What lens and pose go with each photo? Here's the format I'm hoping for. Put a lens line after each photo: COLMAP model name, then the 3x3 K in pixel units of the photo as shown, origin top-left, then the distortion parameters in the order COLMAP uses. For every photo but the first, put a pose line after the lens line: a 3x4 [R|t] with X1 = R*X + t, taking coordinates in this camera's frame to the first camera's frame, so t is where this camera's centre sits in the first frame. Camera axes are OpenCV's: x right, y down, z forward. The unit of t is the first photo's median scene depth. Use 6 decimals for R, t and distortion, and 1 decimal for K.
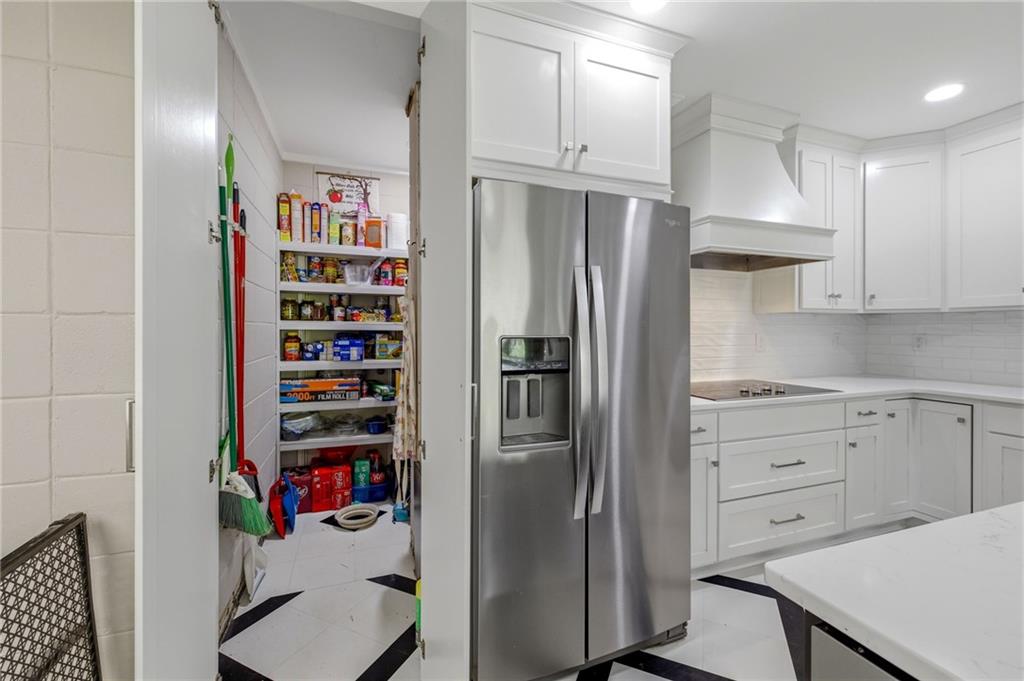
lens RADIAL K [[427.7, 0, 511.6], [0, 427.7, 332.5], [0, 0, 1]] dist [0.004733, 0.000685]
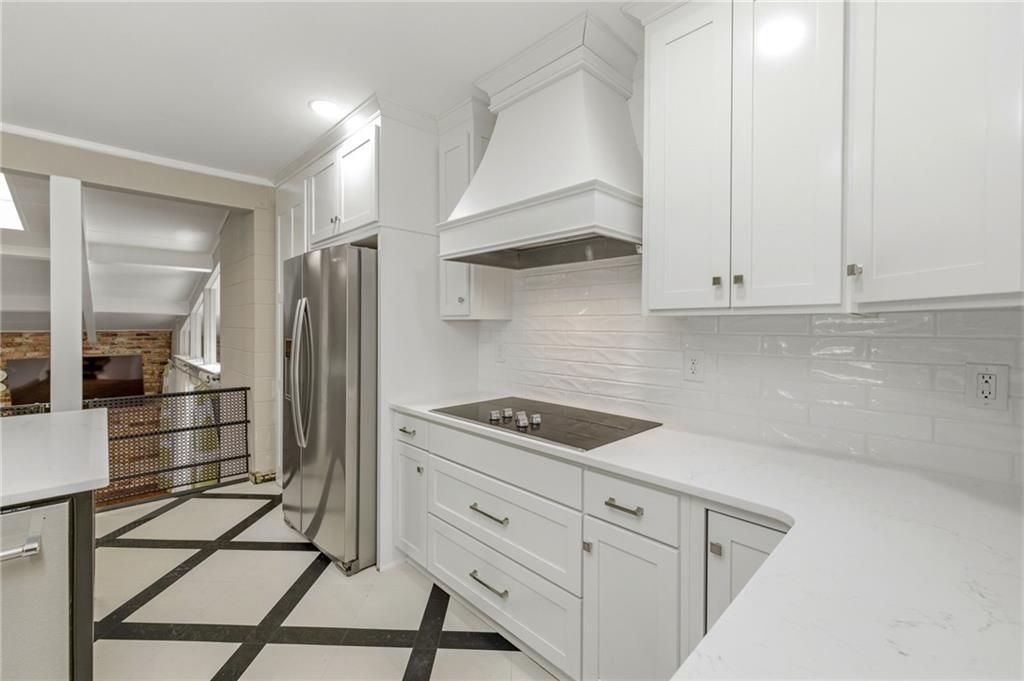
lens RADIAL K [[427.7, 0, 511.5], [0, 427.7, 335.0], [0, 0, 1]] dist [0.004733, 0.000685]
pose [[0.411169, 0.018490, -0.911371, 1.093380], [-0.007720, 0.999829, 0.016802, -0.028670], [0.911526, 0.000127, 0.411242, 0.569488]]
